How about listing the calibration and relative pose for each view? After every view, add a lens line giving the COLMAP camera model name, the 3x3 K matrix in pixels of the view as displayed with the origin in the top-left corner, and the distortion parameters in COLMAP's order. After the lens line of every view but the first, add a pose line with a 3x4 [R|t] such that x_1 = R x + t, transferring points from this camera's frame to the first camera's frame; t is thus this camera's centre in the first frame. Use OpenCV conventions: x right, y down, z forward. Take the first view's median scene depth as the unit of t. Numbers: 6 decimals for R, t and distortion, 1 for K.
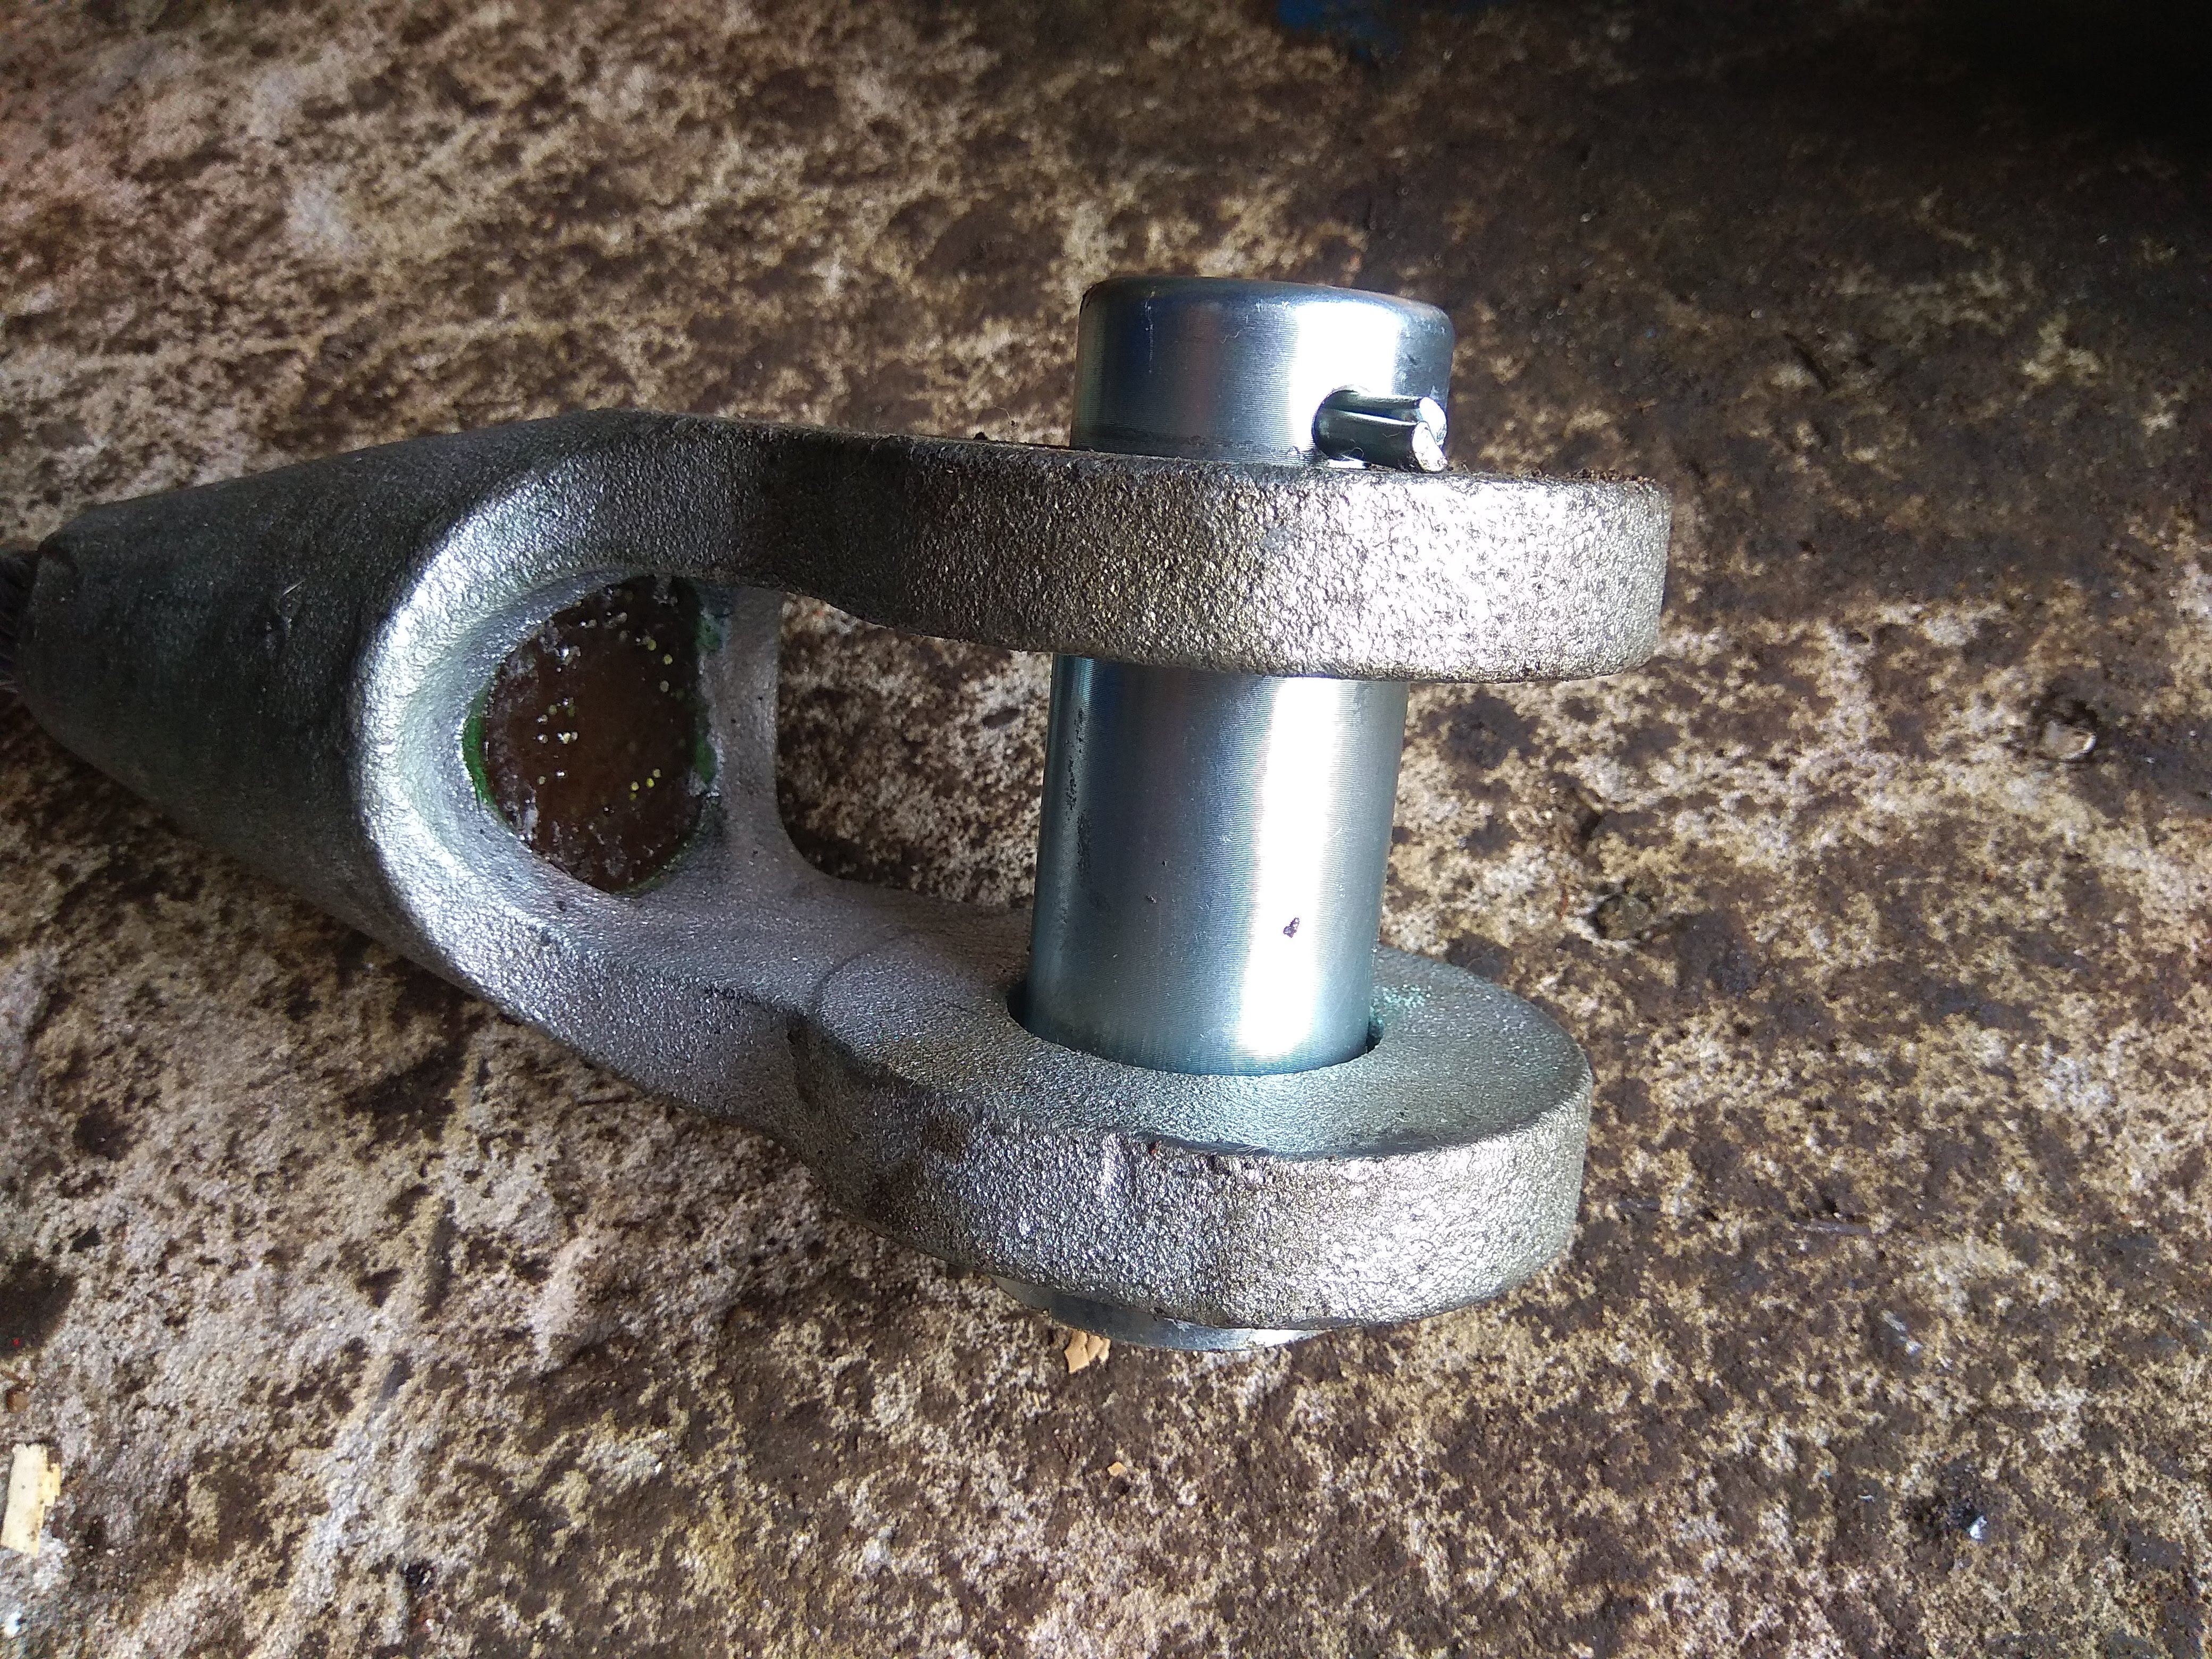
lens RADIAL K [[1727.2, 0, 1114.5], [0, 1727.2, 826.7], [0, 0, 1]] dist [0.130061, -0.253846]
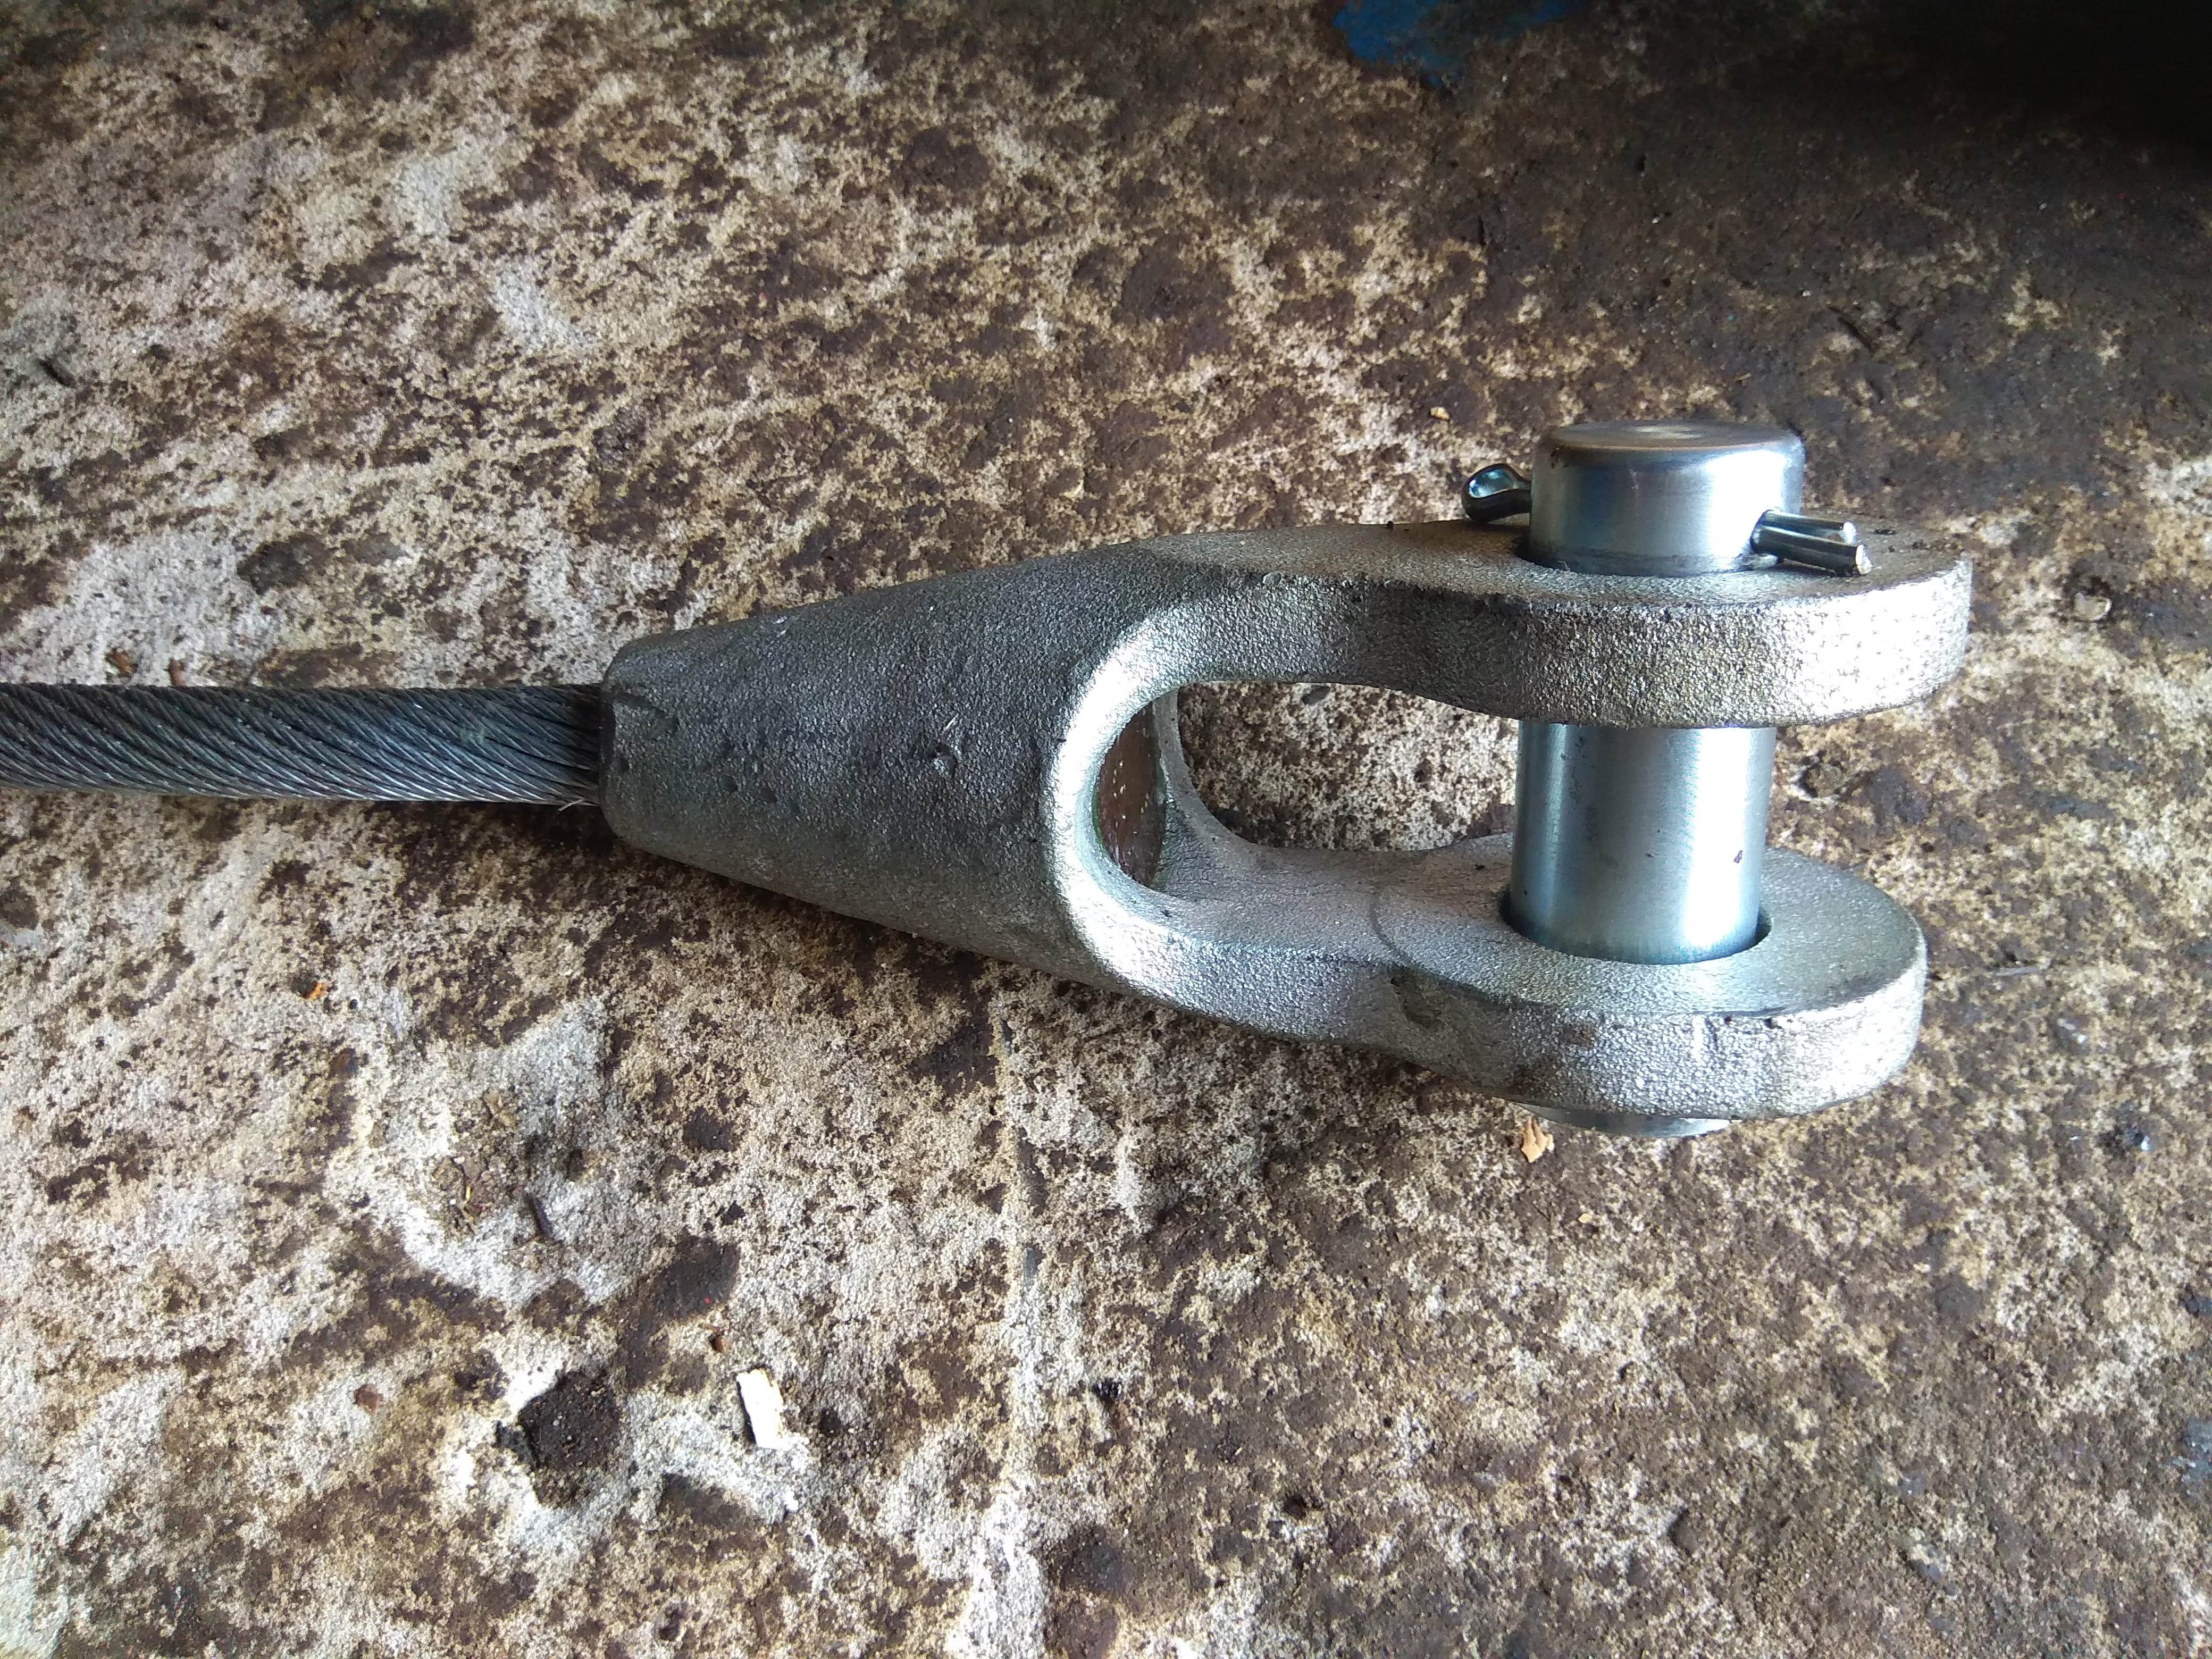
lens RADIAL K [[1687.6, 0, 1137.0], [0, 1687.6, 826.5], [0, 0, 1]] dist [0.138778, -0.256080]
pose [[0.975212, -0.171026, 0.140397, -0.439624], [0.152033, 0.978913, 0.136434, -0.179702], [-0.160771, -0.111707, 0.980650, -0.269649]]
